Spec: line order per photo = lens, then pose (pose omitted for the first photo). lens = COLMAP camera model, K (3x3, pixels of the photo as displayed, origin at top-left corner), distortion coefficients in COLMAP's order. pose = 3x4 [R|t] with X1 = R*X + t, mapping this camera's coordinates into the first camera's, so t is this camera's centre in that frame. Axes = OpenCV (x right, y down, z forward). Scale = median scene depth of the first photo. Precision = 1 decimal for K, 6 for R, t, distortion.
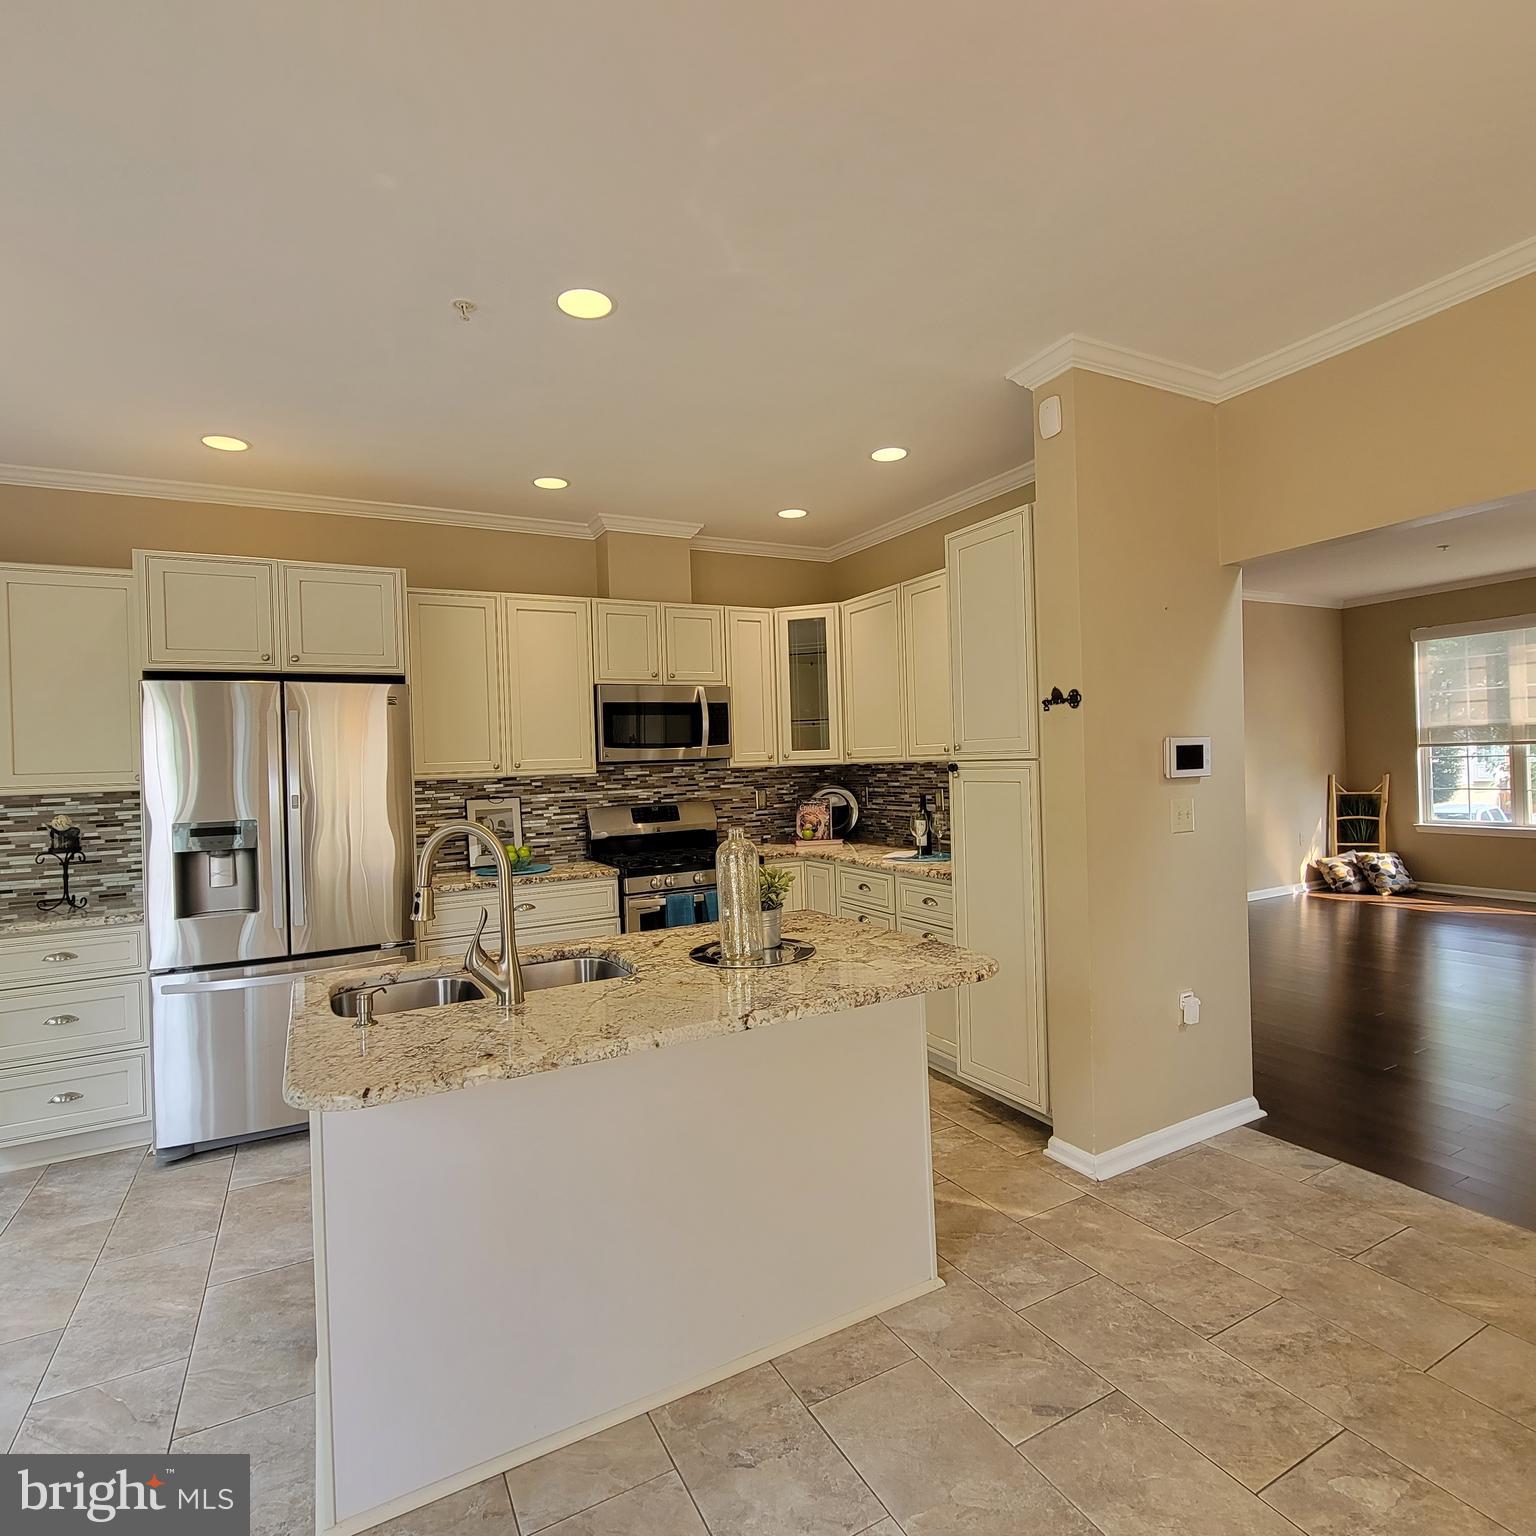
lens RADIAL K [[839.5, 0, 743.4], [0, 839.5, 756.9], [0, 0, 1]] dist [-0.000281, -0.001205]
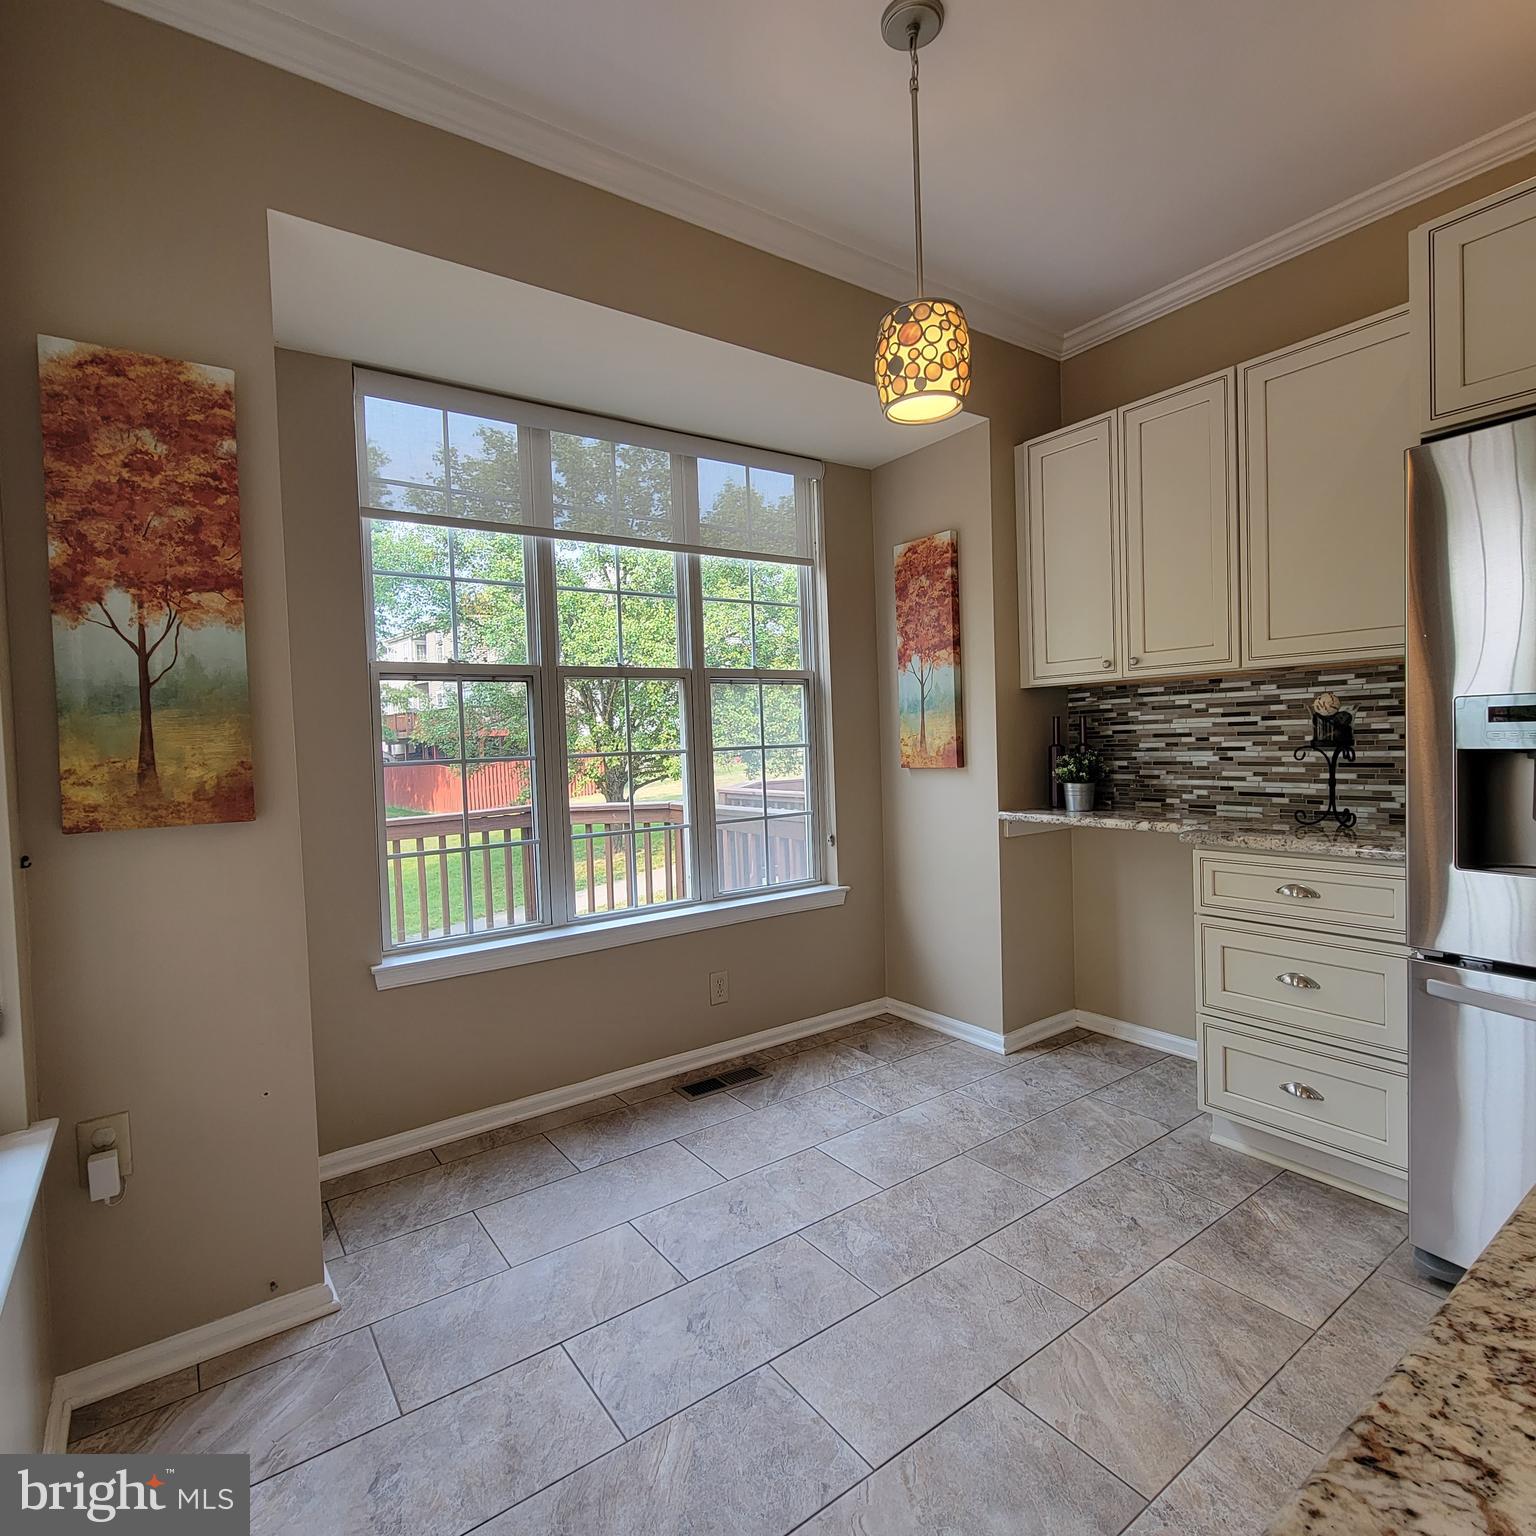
lens RADIAL K [[839.5, 0, 761.8], [0, 839.5, 762.3], [0, 0, 1]] dist [-0.000281, -0.001205]
pose [[0.149613, 0.062519, -0.986766, -0.172528], [0.031527, 0.997190, 0.067960, 0.059799], [0.988242, -0.041278, 0.147221, 0.398003]]
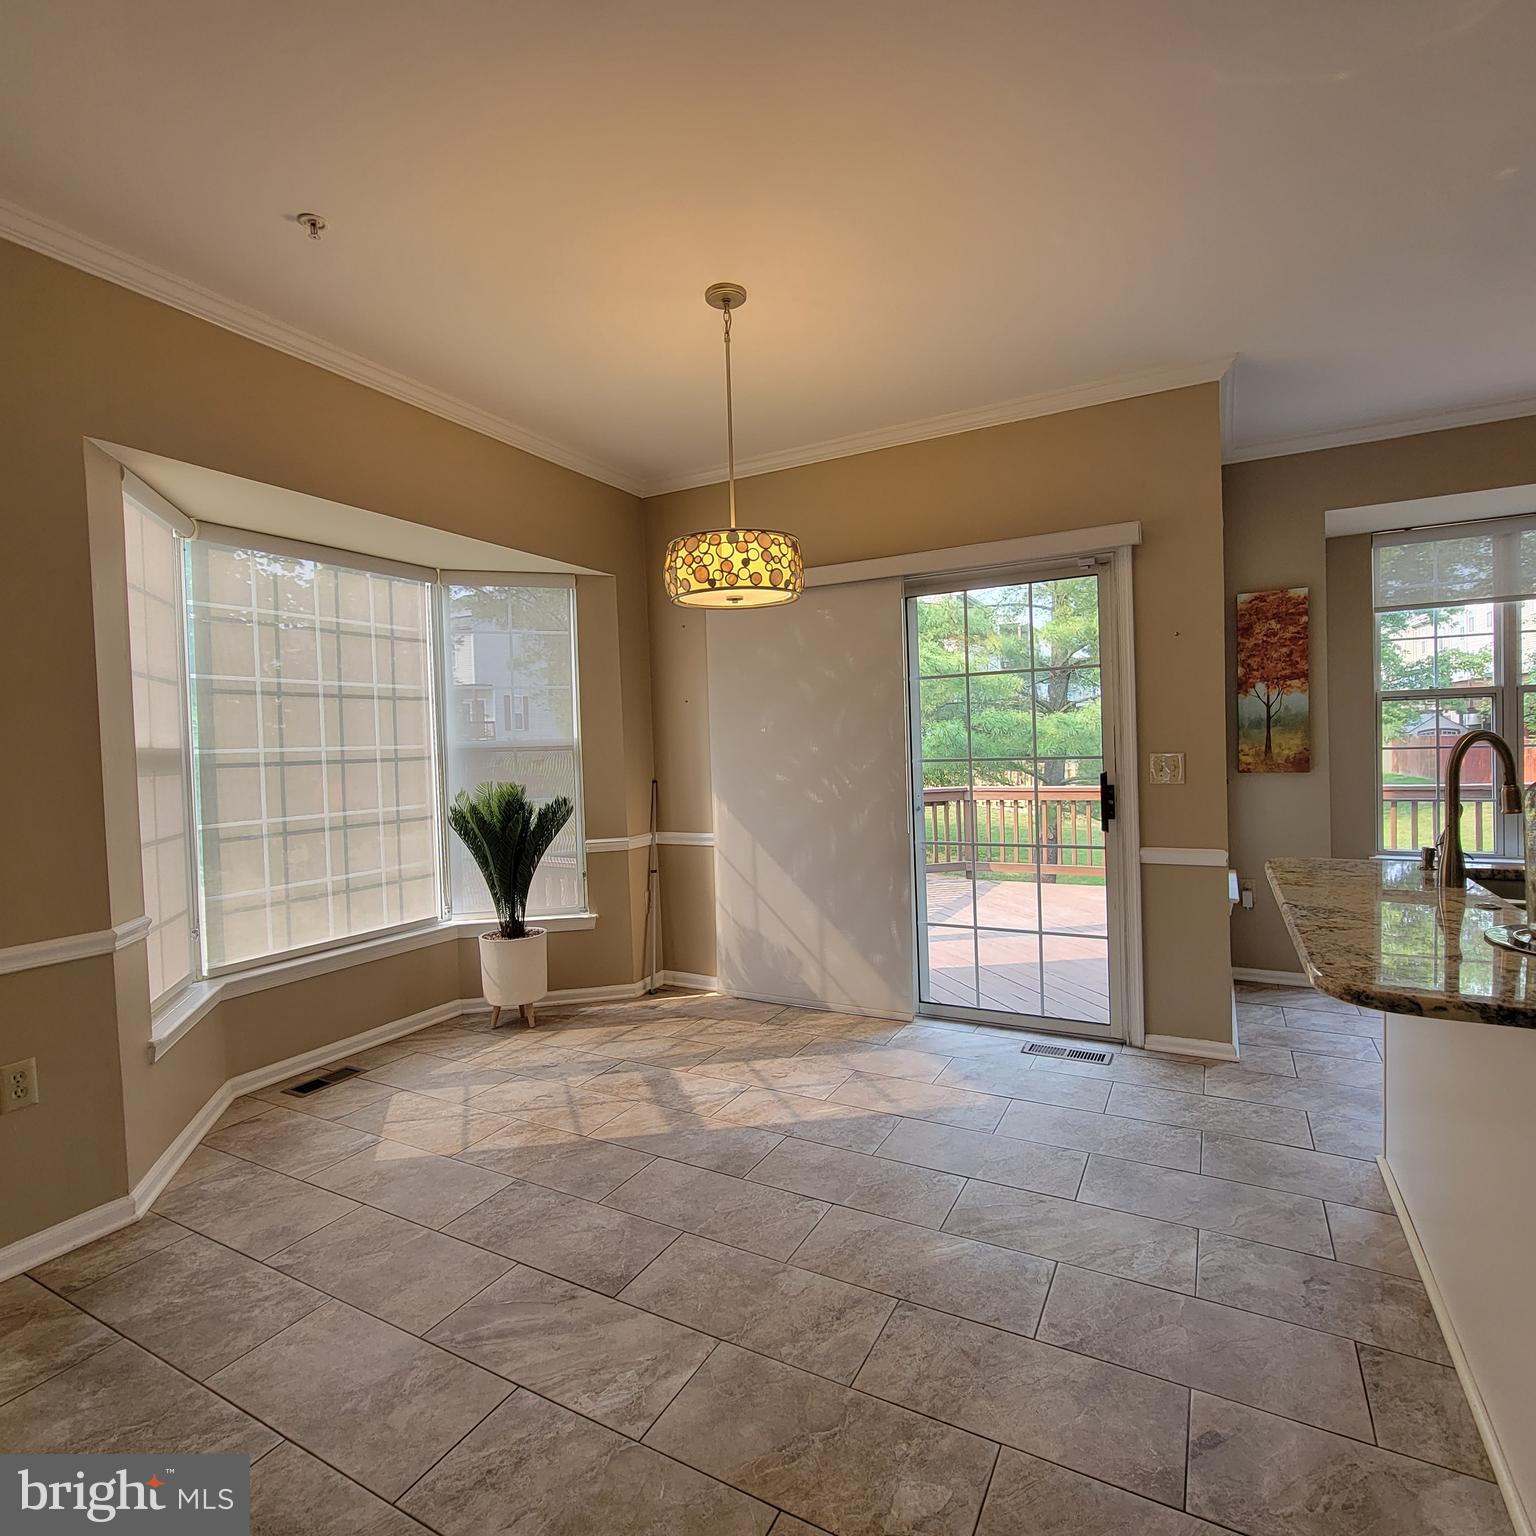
lens RADIAL K [[839.5, 0, 758.9], [0, 839.5, 769.2], [0, 0, 1]] dist [-0.000281, -0.001205]
pose [[-0.827074, 0.079381, -0.556460, 0.573292], [0.064003, 0.996839, 0.047074, 0.010049], [0.558438, 0.003319, -0.829540, 0.712434]]
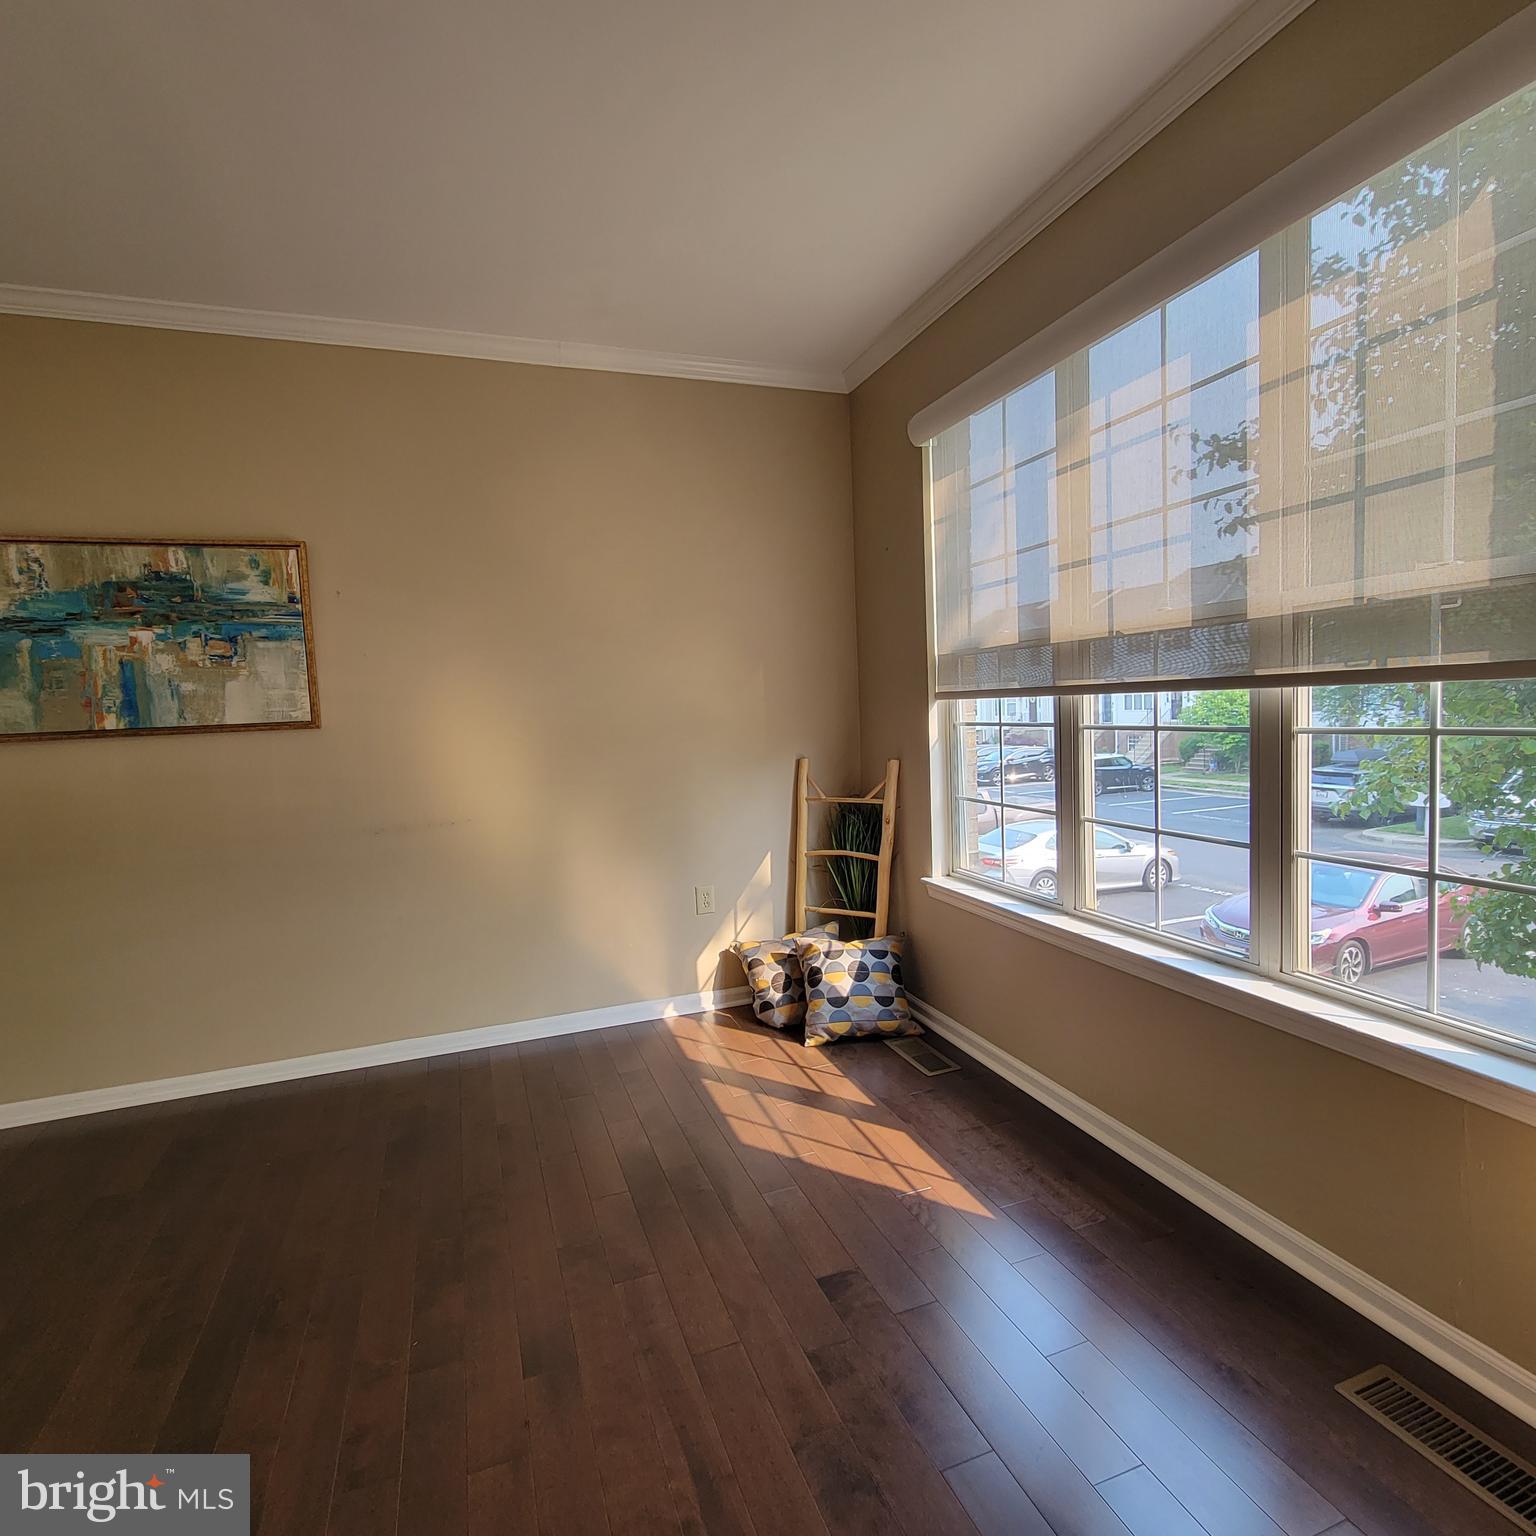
lens RADIAL K [[839.5, 0, 760.3], [0, 839.5, 760.1], [0, 0, 1]] dist [-0.000281, -0.001205]
pose [[0.990668, 0.005308, -0.136192, 1.609797], [0.005221, 0.997030, 0.076831, -0.028907], [0.136195, -0.076825, 0.987699, 1.176004]]
